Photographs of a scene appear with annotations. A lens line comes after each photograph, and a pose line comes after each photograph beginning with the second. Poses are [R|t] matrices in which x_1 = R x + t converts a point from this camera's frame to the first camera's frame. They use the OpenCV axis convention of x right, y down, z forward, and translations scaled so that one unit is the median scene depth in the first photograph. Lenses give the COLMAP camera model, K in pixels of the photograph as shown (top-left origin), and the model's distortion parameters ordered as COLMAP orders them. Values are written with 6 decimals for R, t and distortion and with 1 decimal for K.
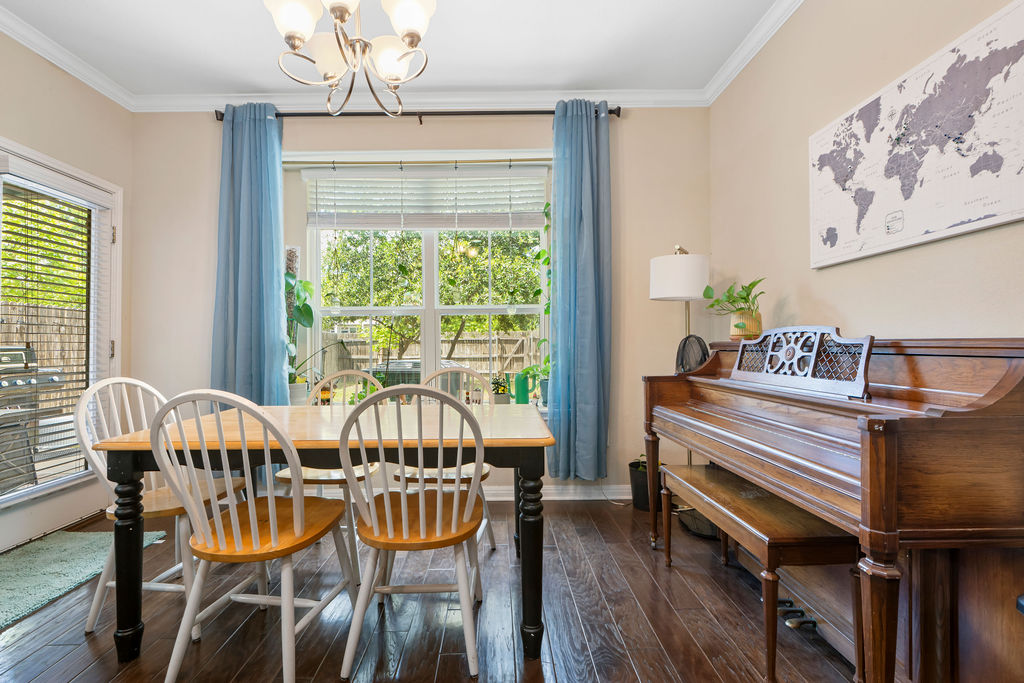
lens RADIAL K [[469.1, 0, 501.3], [0, 469.1, 340.1], [0, 0, 1]] dist [0.011902, -0.010128]
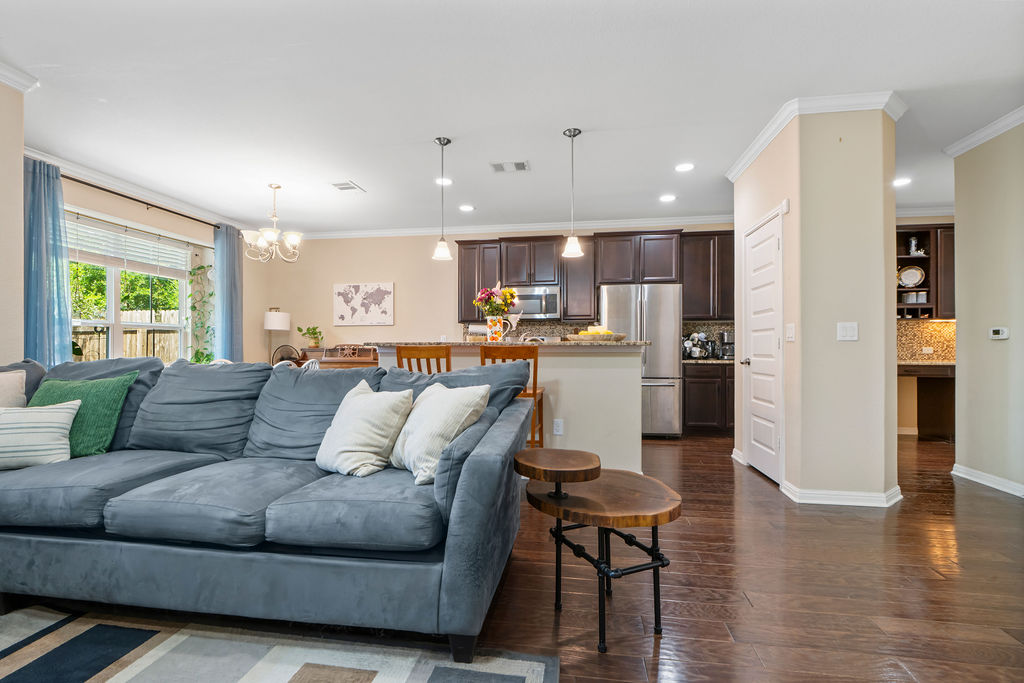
lens RADIAL K [[468.6, 0, 512.0], [0, 468.6, 341.5], [0, 0, 1]] dist [-0.002285, -0.000677]
pose [[0.163966, 0.021803, 0.986225, -2.050121], [-0.010465, 0.999738, -0.020362, 0.008487], [-0.986410, -0.006982, 0.164151, -0.644636]]
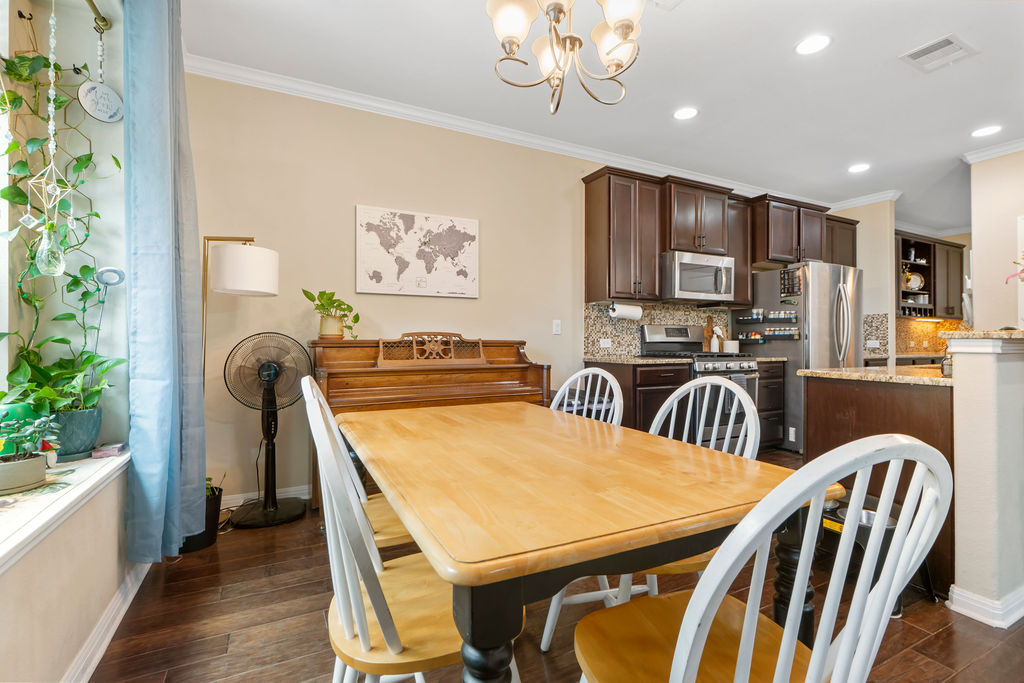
lens RADIAL K [[468.6, 0, 512.0], [0, 468.6, 341.5], [0, 0, 1]] dist [-0.002285, -0.000677]
pose [[-0.448416, 0.007378, 0.893794, -0.815946], [-0.007510, 0.999900, -0.012022, 0.018901], [-0.893793, -0.012103, -0.448316, 1.105724]]
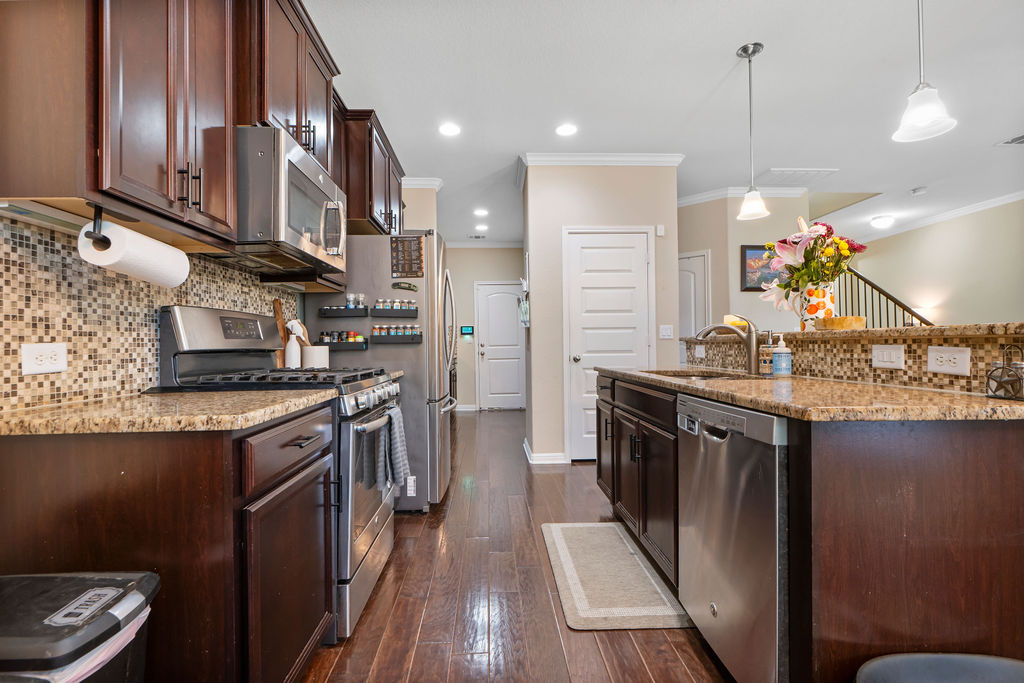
lens RADIAL K [[468.6, 0, 512.0], [0, 468.6, 341.5], [0, 0, 1]] dist [-0.002285, -0.000677]
pose [[-0.999077, 0.019545, -0.038254, 0.118160], [0.020178, 0.999665, -0.016230, 0.001798], [0.037924, -0.016987, -0.999136, 0.524221]]
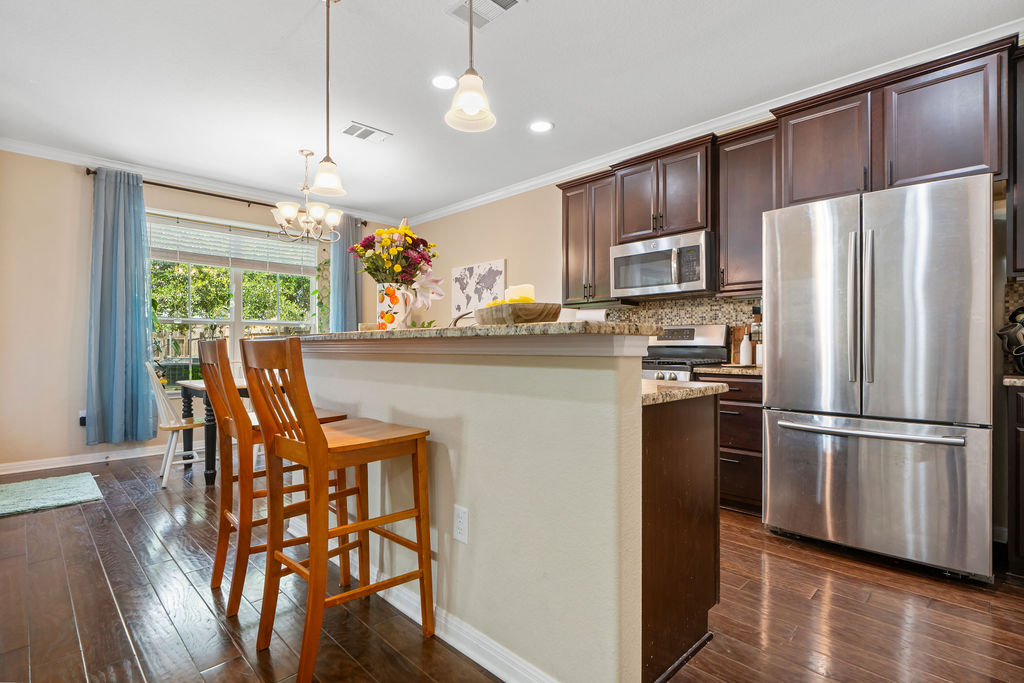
lens RADIAL K [[497.3, 0, 512.0], [0, 497.3, 341.5], [0, 0, 1]] dist [0.002240, -0.000311]
pose [[0.723290, 0.016257, 0.690353, -0.921825], [-0.014243, 0.999861, -0.008623, -0.002073], [-0.690398, -0.003596, 0.723421, -1.128405]]
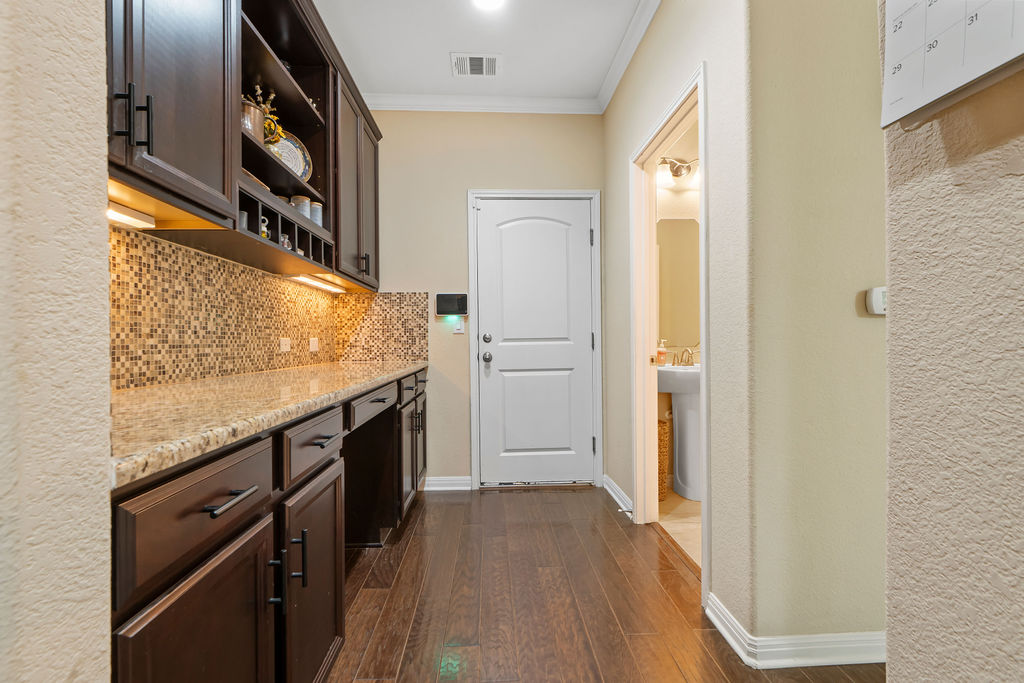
lens RADIAL K [[468.6, 0, 512.0], [0, 468.6, 341.5], [0, 0, 1]] dist [-0.002285, -0.000677]
pose [[-0.999162, 0.008692, -0.039985, 0.183841], [0.009075, 0.999915, -0.009395, -0.010880], [0.039900, -0.009750, -0.999156, -1.315509]]
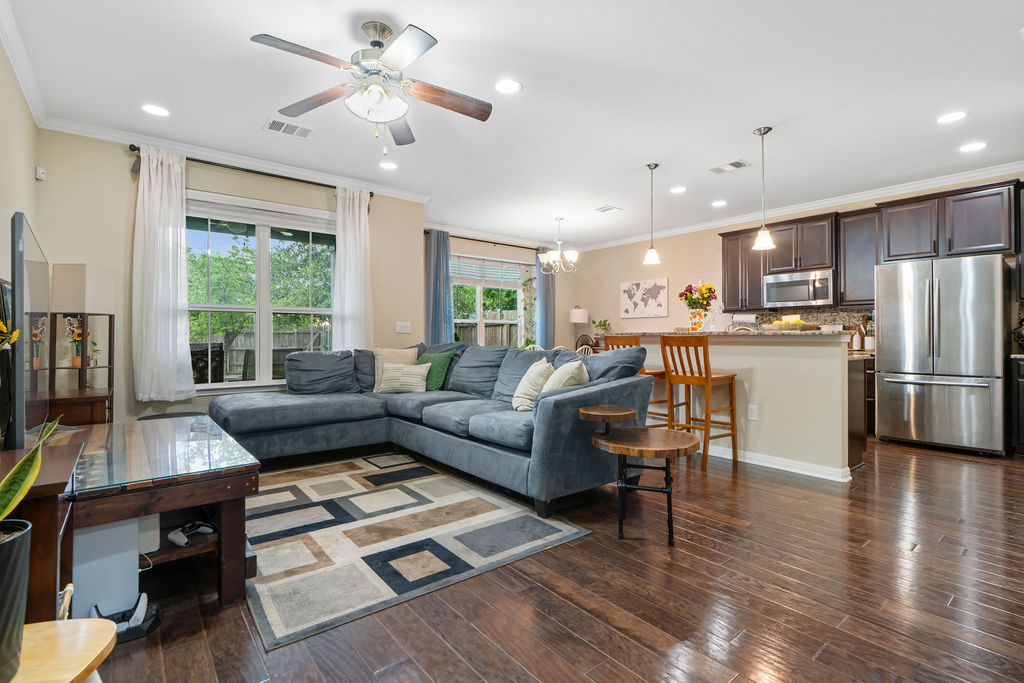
lens RADIAL K [[477.1, 0, 509.5], [0, 477.1, 334.2], [0, 0, 1]] dist [0.001616, 0.000181]
pose [[0.787827, 0.012942, 0.615760, -2.190174], [-0.014161, 0.999896, -0.002897, 0.002377], [-0.615733, -0.006437, 0.787928, -1.344471]]
